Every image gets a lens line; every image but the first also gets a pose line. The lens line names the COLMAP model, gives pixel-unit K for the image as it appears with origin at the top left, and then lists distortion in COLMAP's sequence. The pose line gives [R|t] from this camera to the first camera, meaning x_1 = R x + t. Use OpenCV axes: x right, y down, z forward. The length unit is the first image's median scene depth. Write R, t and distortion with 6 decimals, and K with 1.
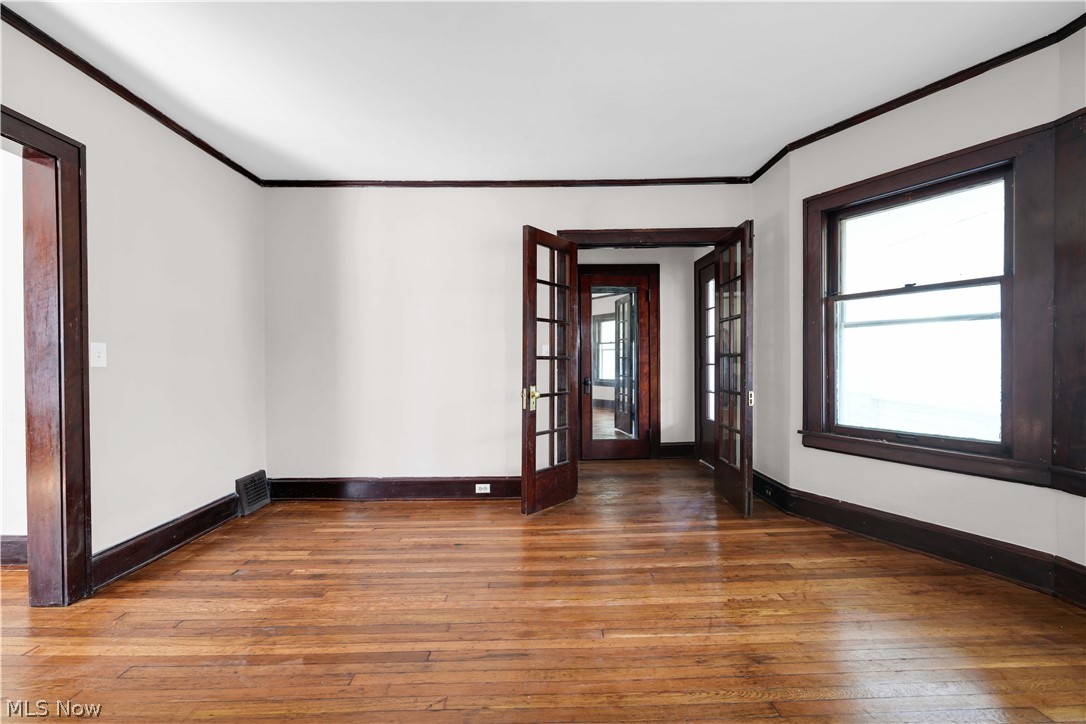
lens RADIAL K [[436.1, 0, 541.7], [0, 436.1, 364.5], [0, 0, 1]] dist [-0.000332, 0.000472]
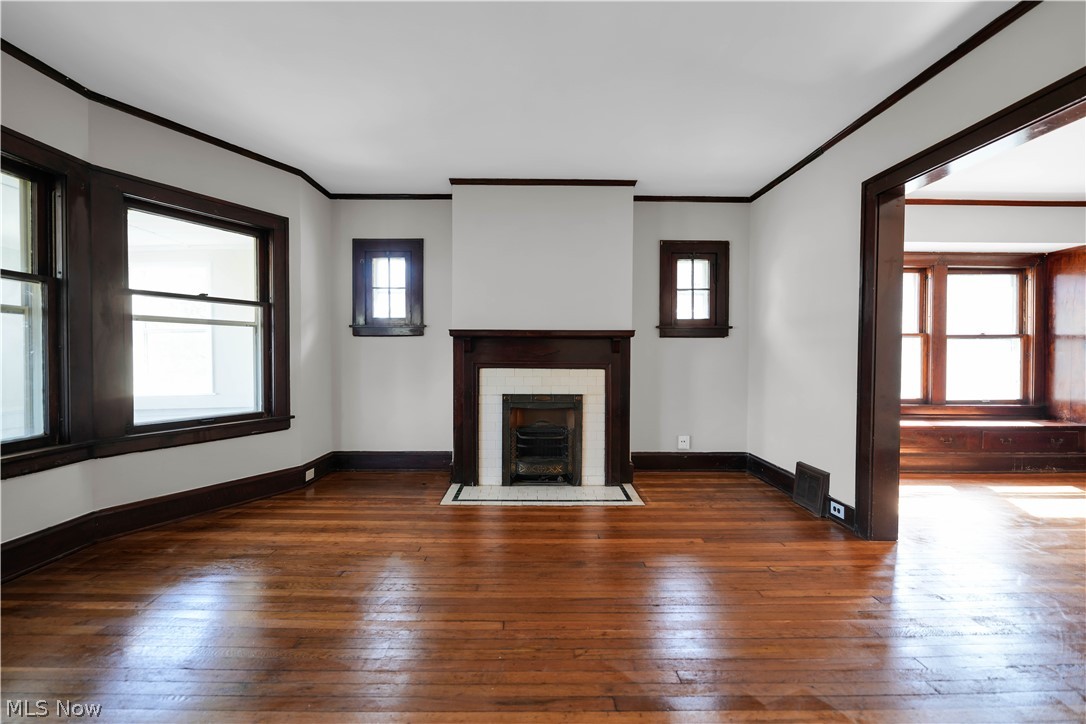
lens RADIAL K [[436.1, 0, 541.7], [0, 436.1, 364.5], [0, 0, 1]] dist [-0.000332, 0.000472]
pose [[-0.999990, 0.002762, -0.003498, -0.077093], [0.002671, 0.999668, 0.025612, -0.005218], [0.003567, 0.025602, -0.999666, 1.209709]]
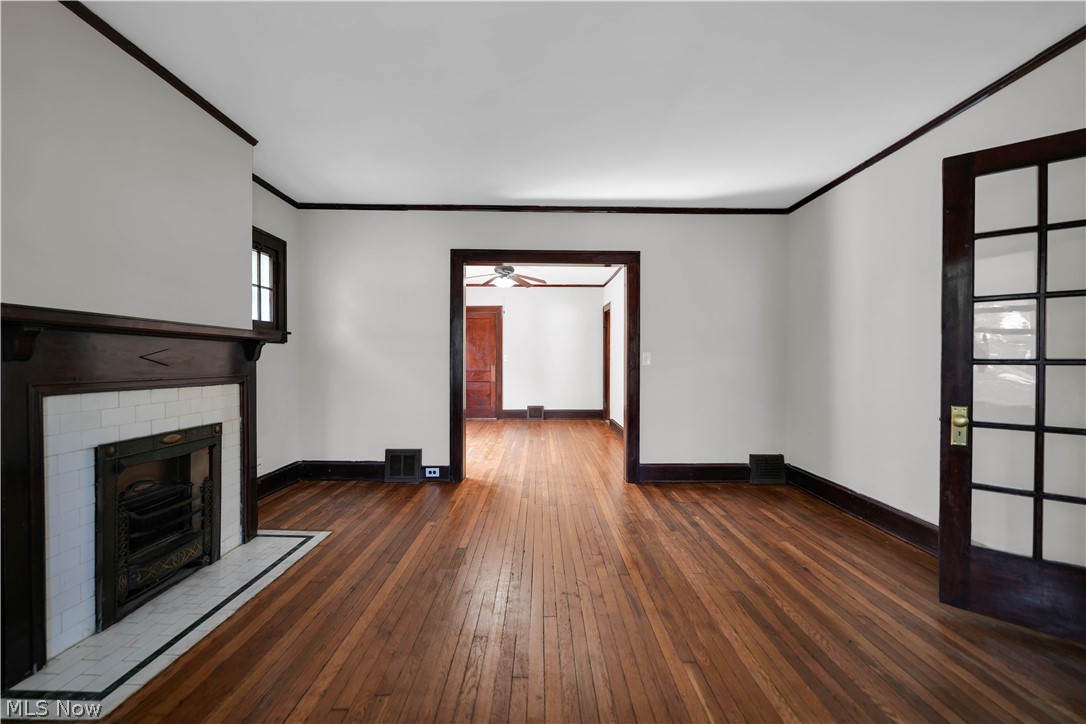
lens RADIAL K [[436.1, 0, 541.7], [0, 436.1, 364.5], [0, 0, 1]] dist [-0.000332, 0.000472]
pose [[-0.008135, 0.013328, -0.999878, 0.756173], [-0.009255, 0.999867, 0.013403, -0.018046], [0.999924, 0.009363, -0.008011, 0.489554]]
